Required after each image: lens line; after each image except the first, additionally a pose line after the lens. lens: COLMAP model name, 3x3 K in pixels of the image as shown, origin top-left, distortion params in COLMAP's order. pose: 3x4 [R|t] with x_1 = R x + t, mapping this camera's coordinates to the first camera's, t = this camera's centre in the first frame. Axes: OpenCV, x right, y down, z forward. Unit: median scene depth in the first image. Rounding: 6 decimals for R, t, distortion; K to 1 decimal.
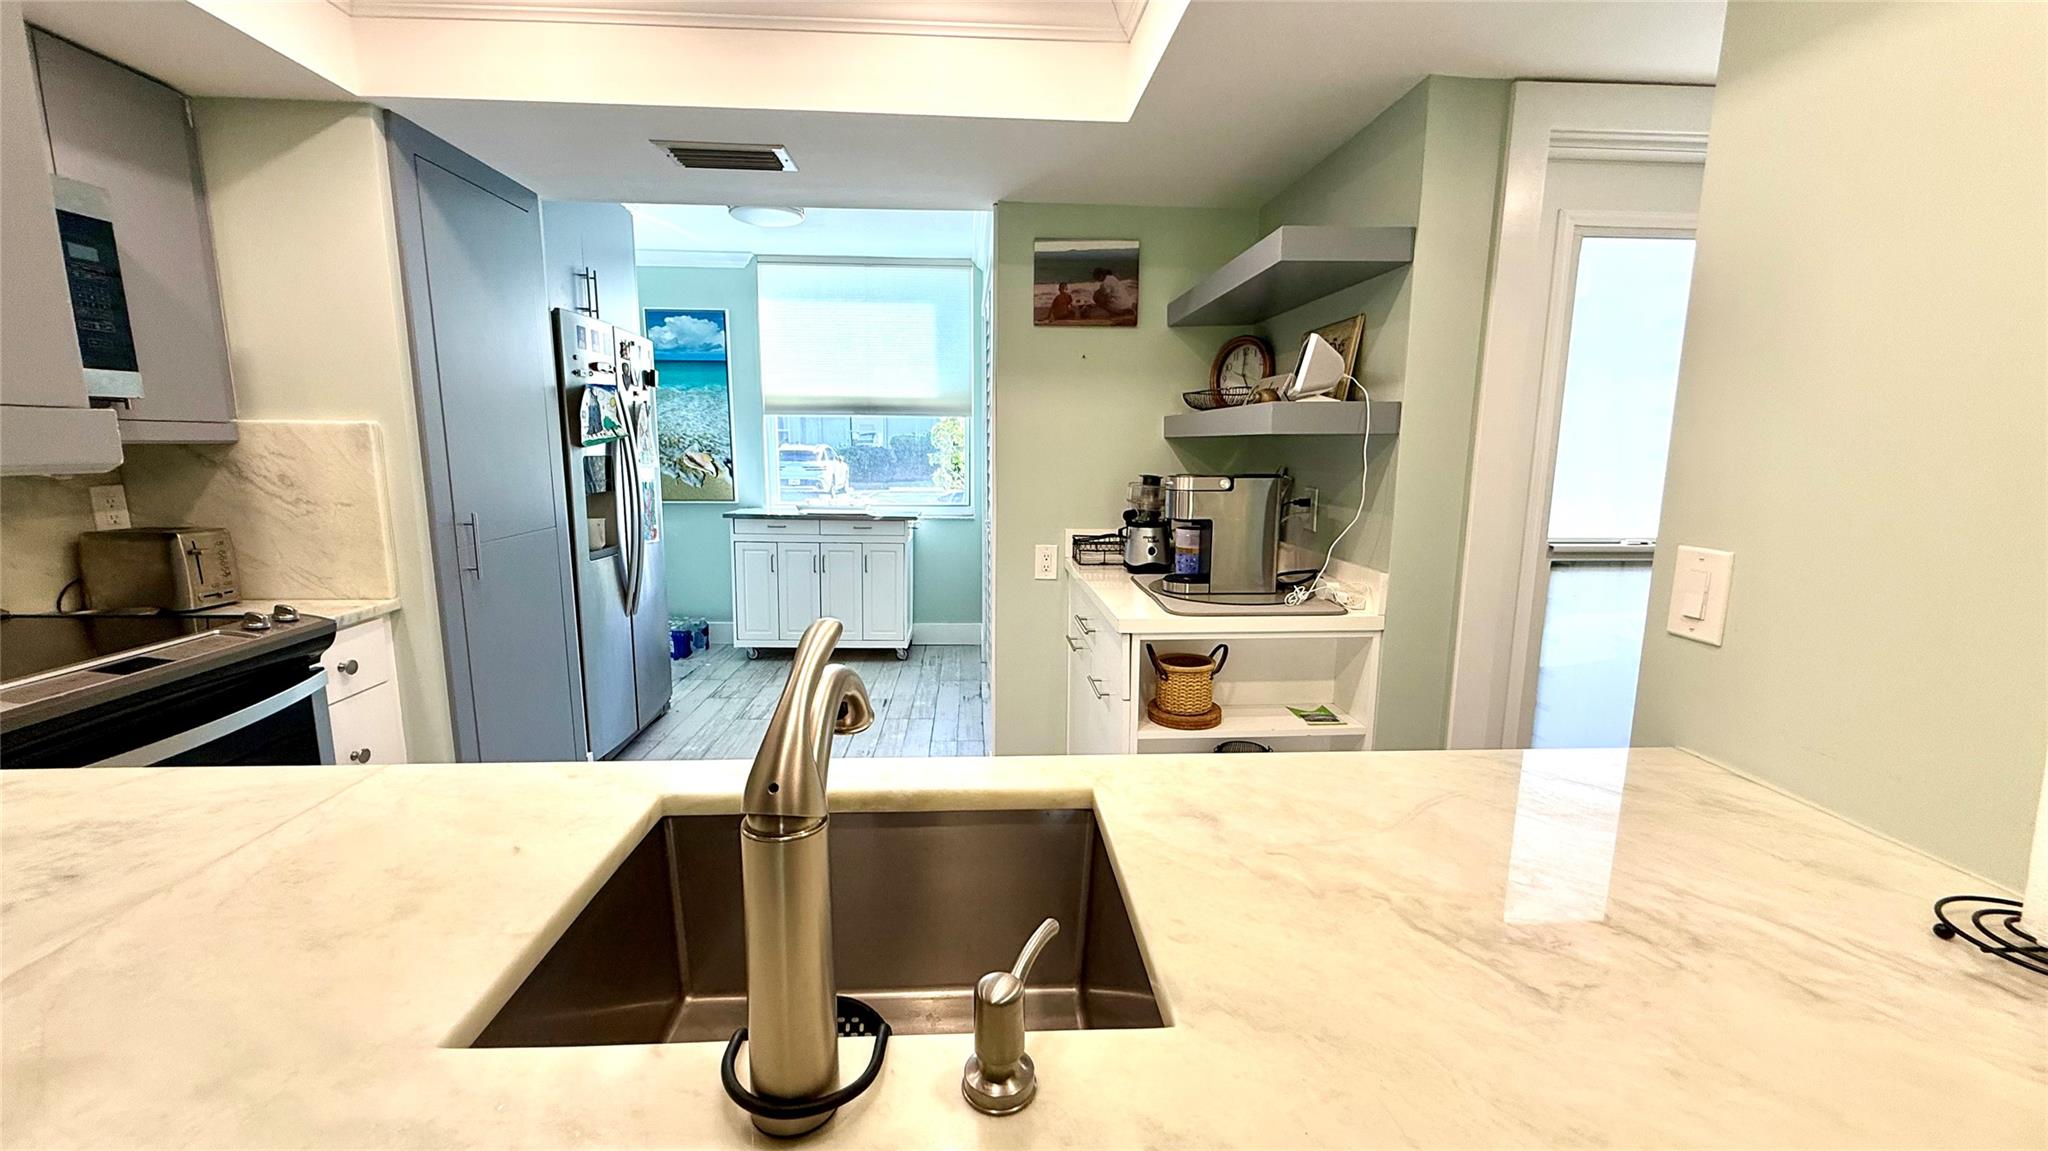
lens RADIAL K [[822.4, 0, 1019.3], [0, 822.4, 576.5], [0, 0, 1]] dist [0.002992, -0.000477]
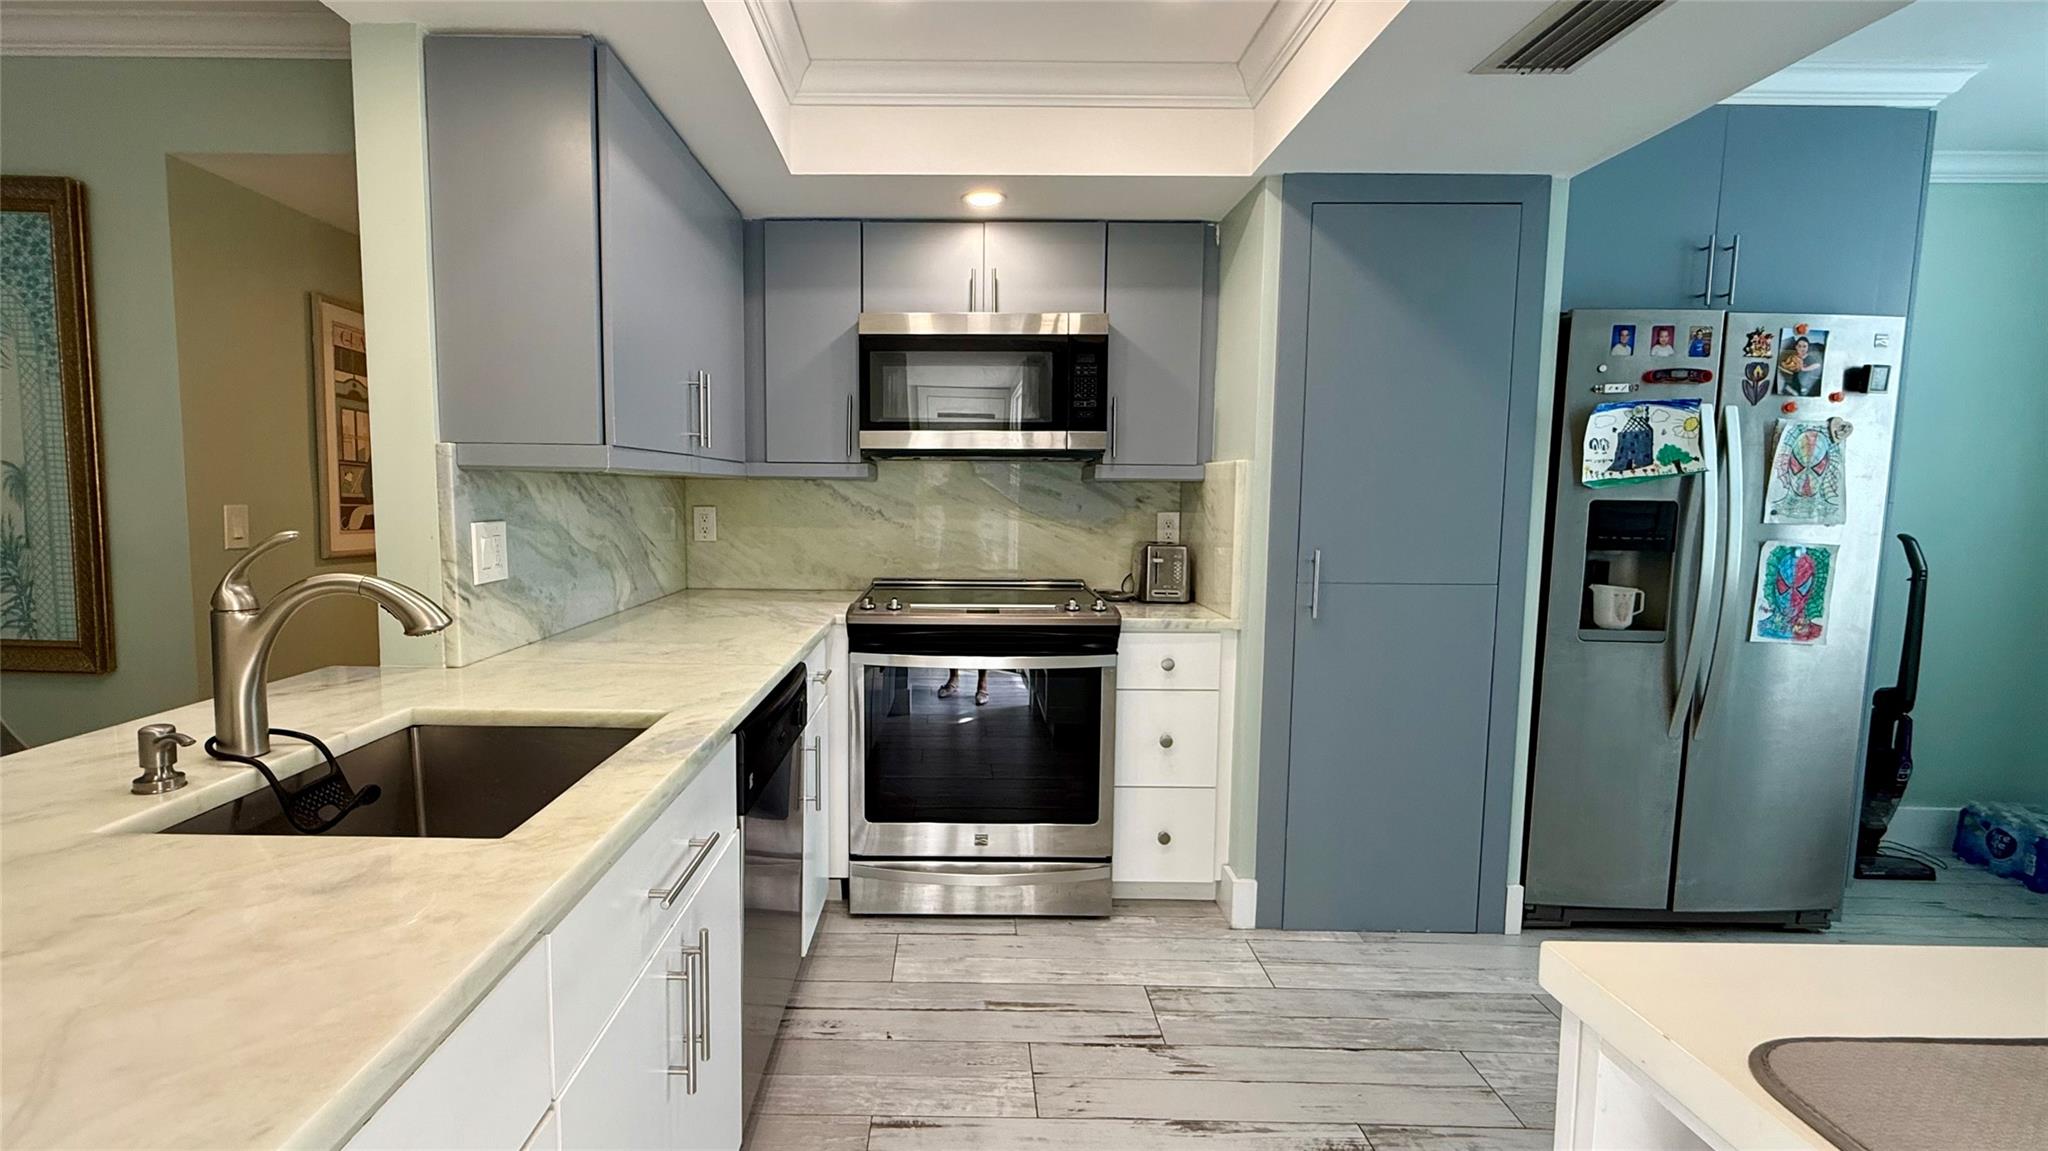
lens RADIAL K [[880.2, 0, 949.9], [0, 880.2, 570.5], [0, 0, 1]] dist [0.001204, -0.000243]
pose [[-0.065622, 0.079758, -0.994652, 0.355088], [-0.172731, 0.980844, 0.090047, -0.063496], [0.982781, 0.177717, -0.050588, 0.557825]]
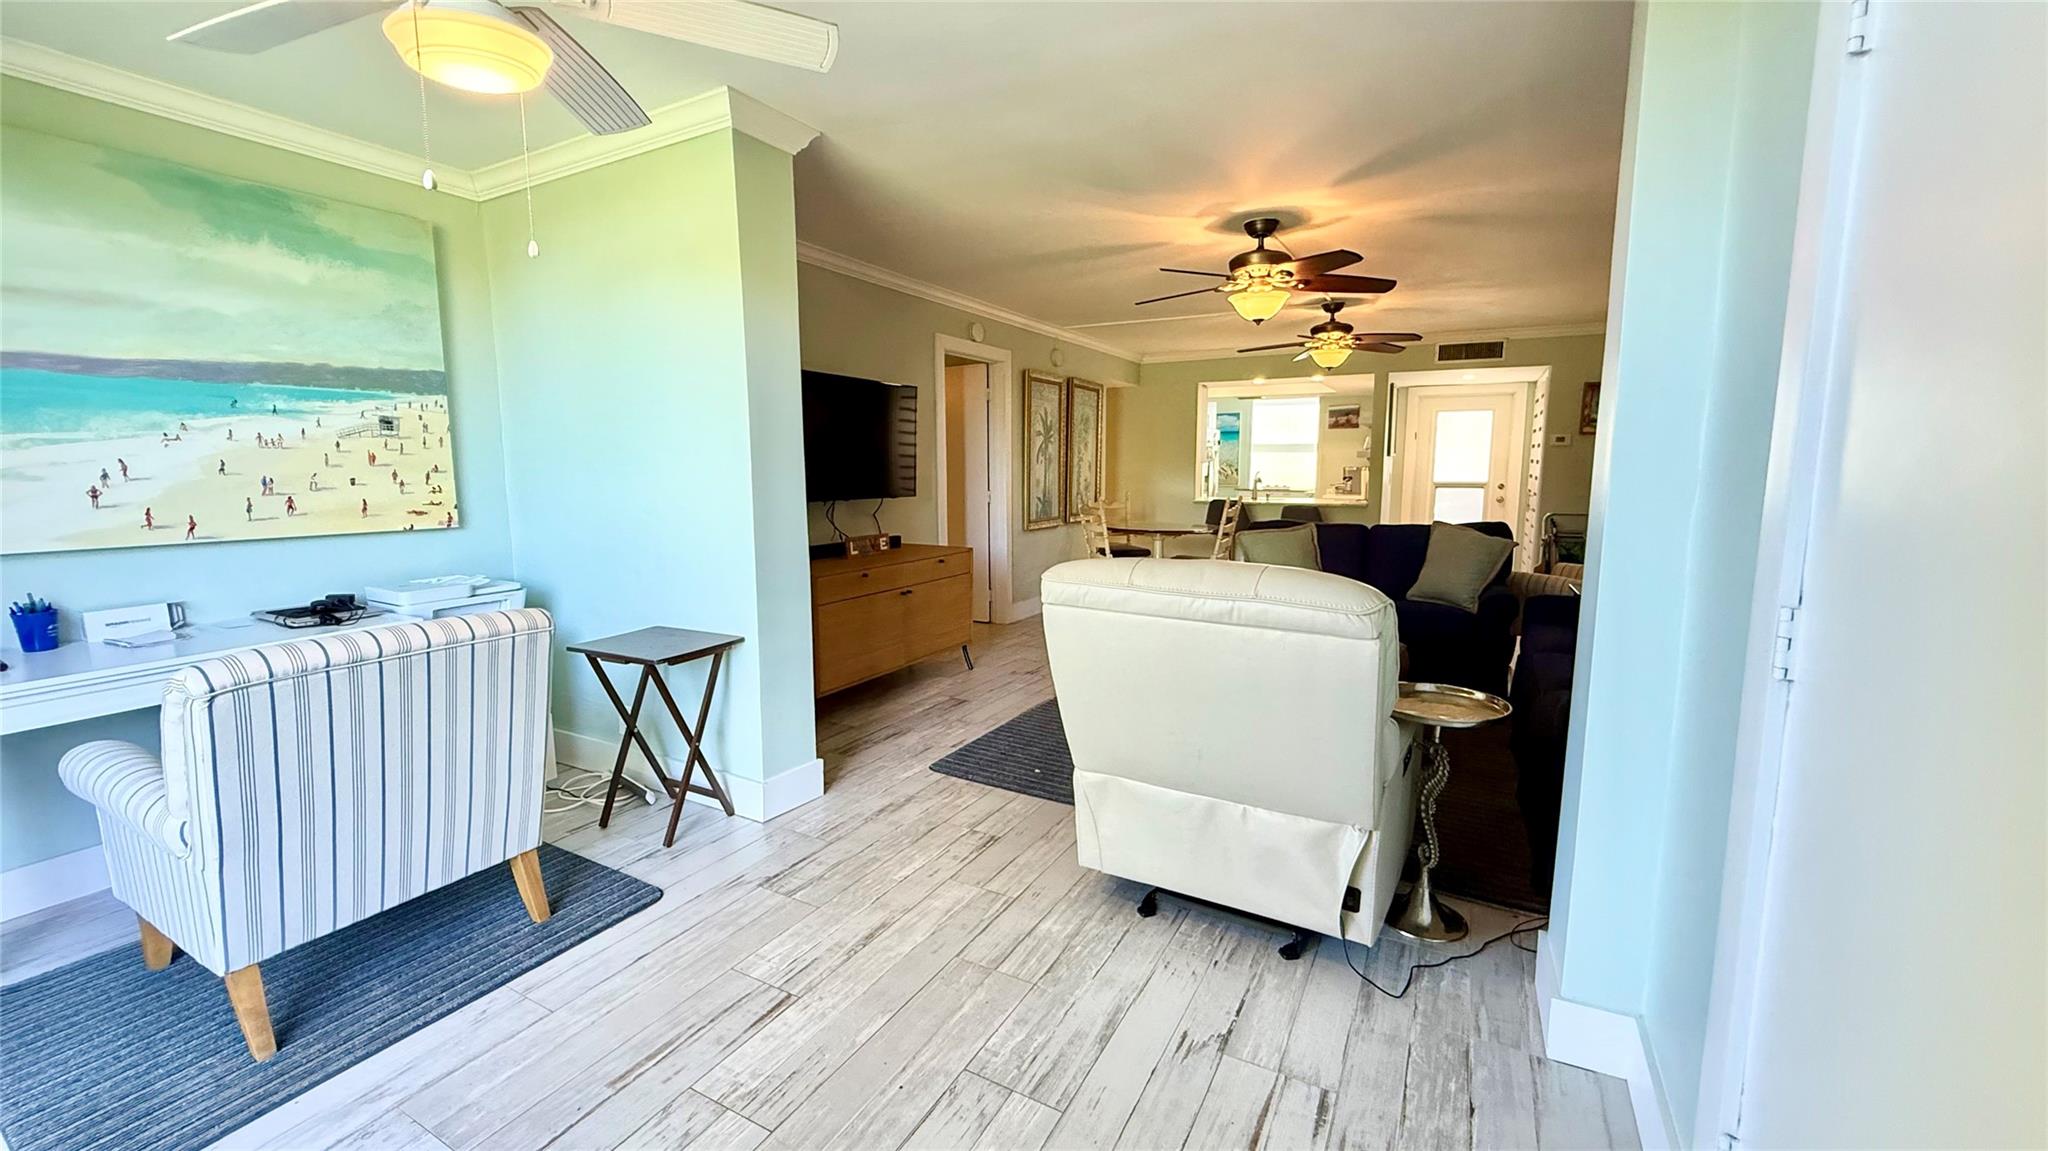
lens RADIAL K [[822.4, 0, 1020.7], [0, 822.4, 579.7], [0, 0, 1]] dist [0.002992, -0.000477]
pose [[0.849580, 0.065768, -0.523344, 0.878273], [-0.078655, 0.996899, -0.002406, 0.519921], [0.521563, 0.043207, 0.852118, -3.030610]]
